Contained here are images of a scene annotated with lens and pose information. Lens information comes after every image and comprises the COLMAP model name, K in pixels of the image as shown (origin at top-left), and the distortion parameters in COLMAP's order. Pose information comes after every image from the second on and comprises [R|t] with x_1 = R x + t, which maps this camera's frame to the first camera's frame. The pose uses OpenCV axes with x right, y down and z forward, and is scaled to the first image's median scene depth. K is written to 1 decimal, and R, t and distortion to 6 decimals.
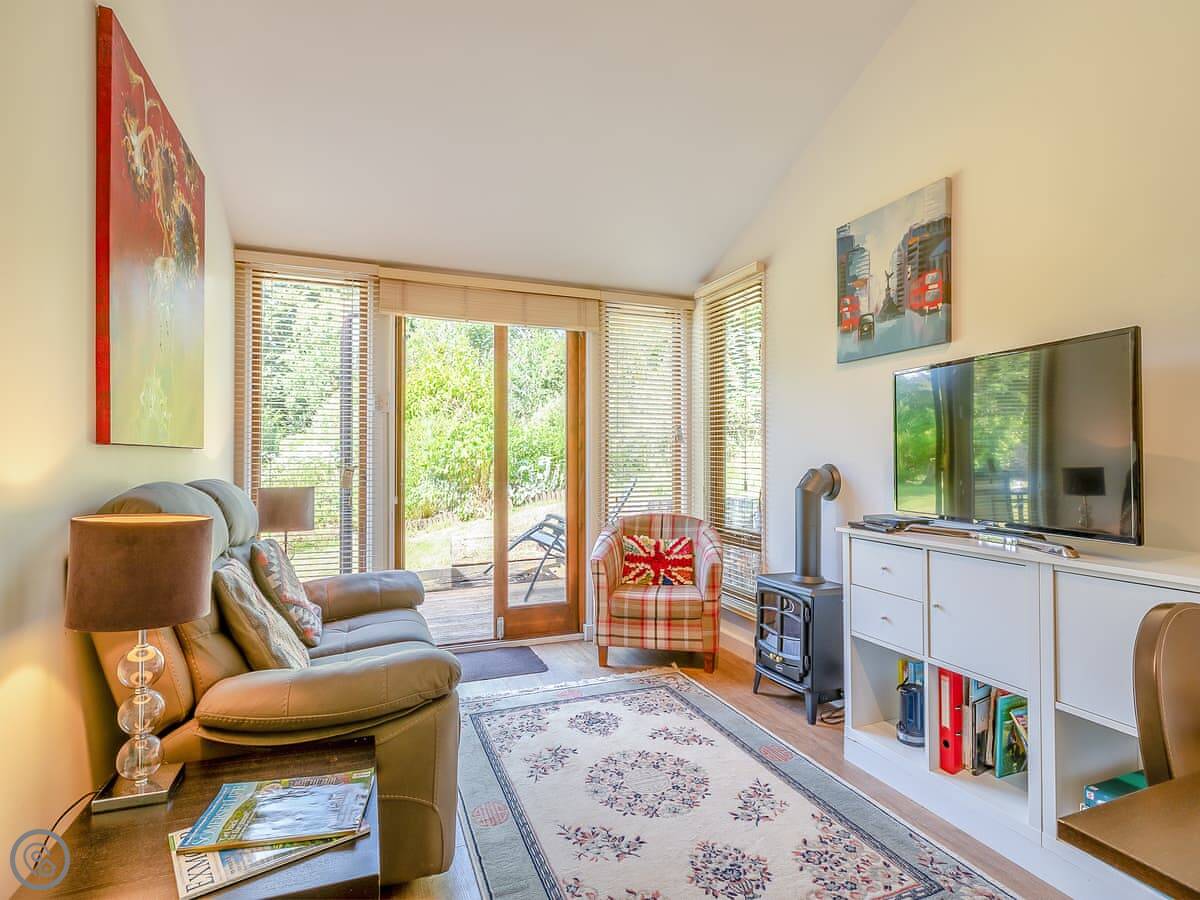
lens RADIAL K [[575.4, 0, 612.0], [0, 575.4, 453.2], [0, 0, 1]] dist [0.000817, 0.000919]
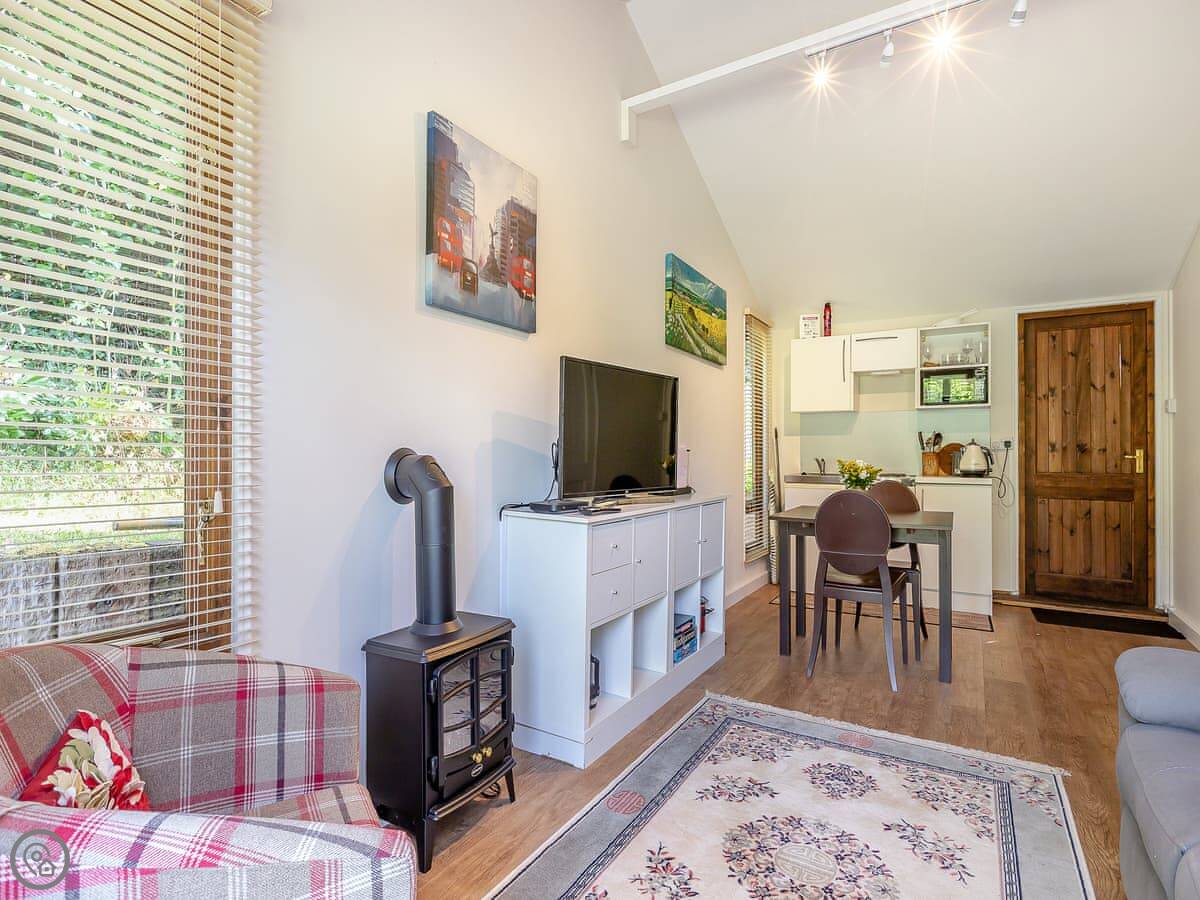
lens RADIAL K [[635.1, 0, 574.5], [0, 635.1, 450.7], [0, 0, 1]] dist [0.000682, -0.001474]
pose [[-0.569819, -0.000977, 0.821770, -0.334925], [-0.012803, 0.999888, -0.007689, 0.024328], [-0.821670, -0.014902, -0.569768, 1.280458]]
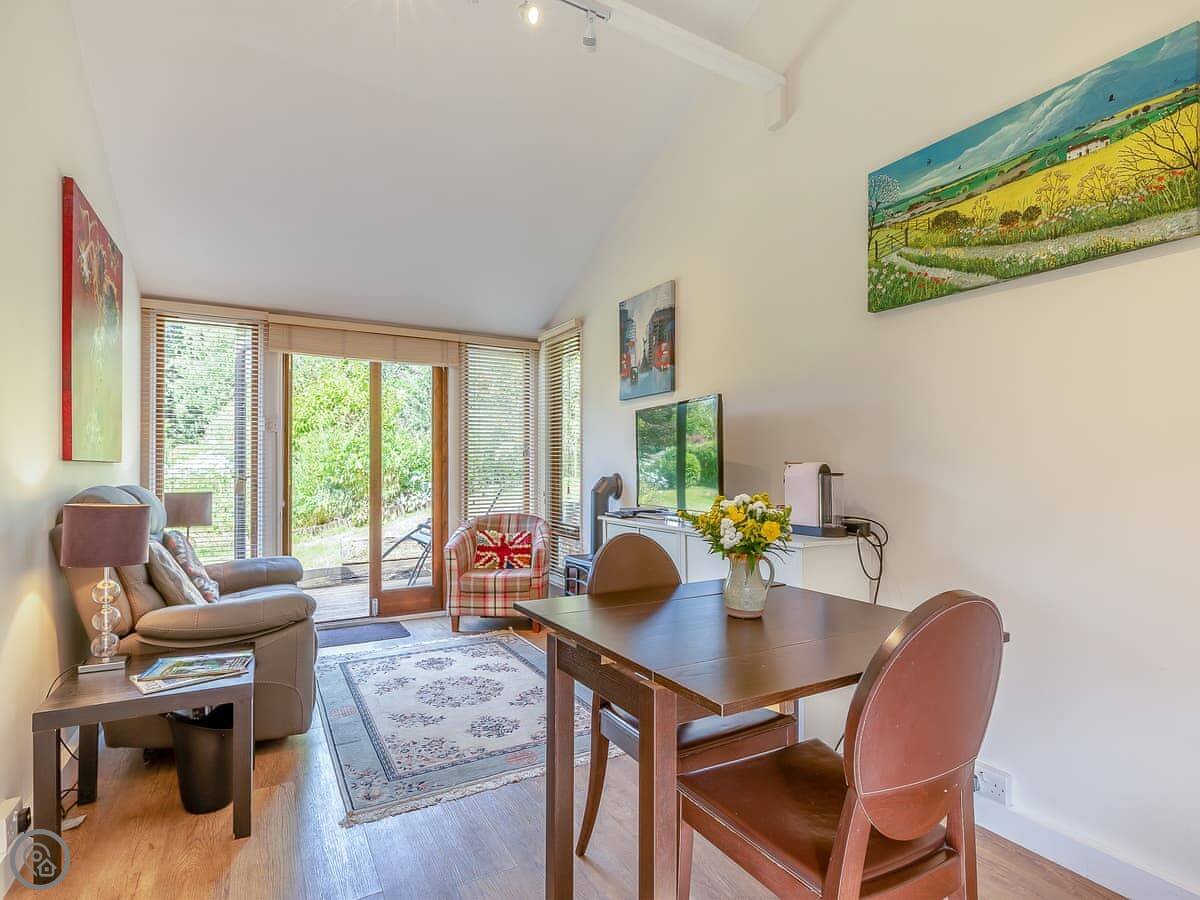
lens RADIAL K [[567.2, 0, 599.5], [0, 567.2, 464.3], [0, 0, 1]] dist [0.002390, 0.000009]
pose [[0.991960, -0.000237, 0.126553, 0.168906], [0.000181, 1.000000, 0.000459, -0.003185], [-0.126553, -0.000432, 0.991960, -0.344470]]
